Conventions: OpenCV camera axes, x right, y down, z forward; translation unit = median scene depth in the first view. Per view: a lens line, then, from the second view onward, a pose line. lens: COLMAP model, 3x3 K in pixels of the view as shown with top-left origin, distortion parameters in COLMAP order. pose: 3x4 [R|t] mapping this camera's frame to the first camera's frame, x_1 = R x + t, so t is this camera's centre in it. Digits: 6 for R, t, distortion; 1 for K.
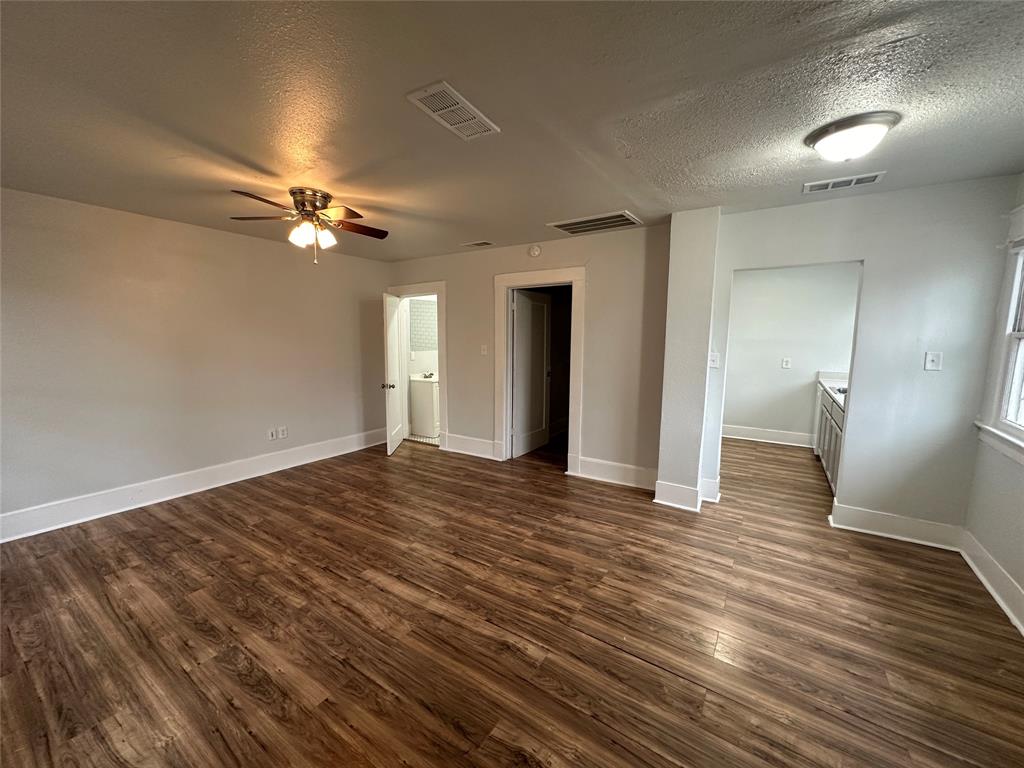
lens RADIAL K [[406.4, 0, 511.2], [0, 406.4, 382.9], [0, 0, 1]] dist [-0.002171, 0.000162]
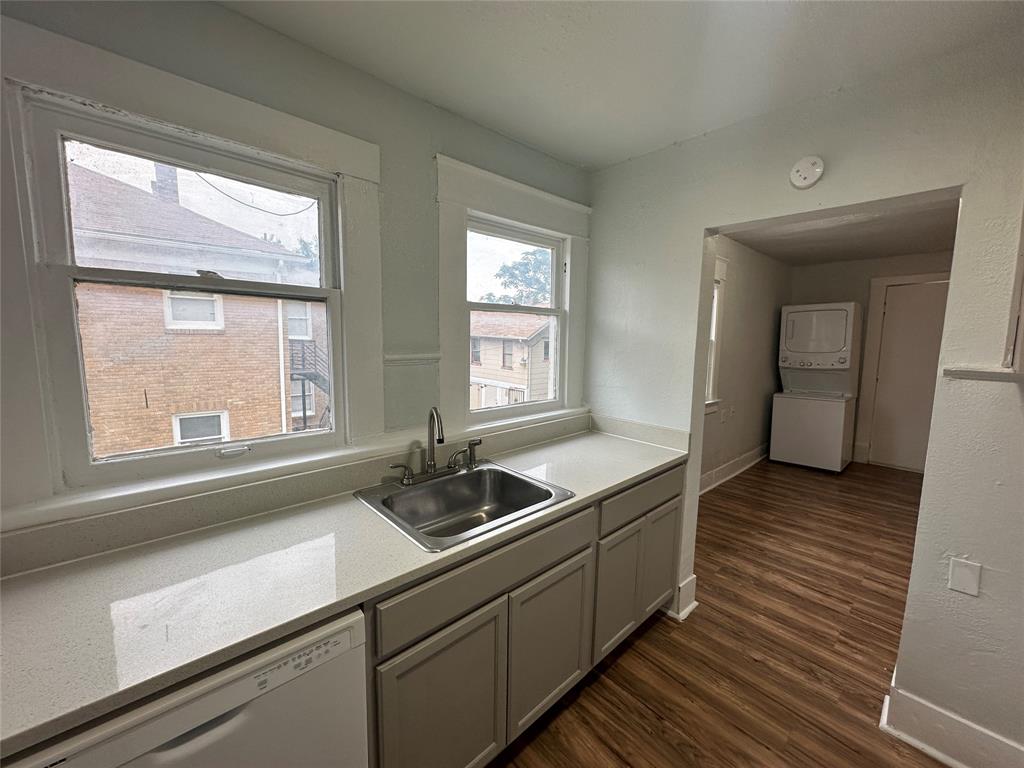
lens RADIAL K [[407.6, 0, 511.0], [0, 407.6, 382.6], [0, 0, 1]] dist [-0.003637, 0.000332]
pose [[-0.967906, -0.046490, 0.246975, 1.134057], [0.014567, 0.970709, 0.239814, -0.252305], [-0.250890, 0.235716, -0.938878, 1.997273]]
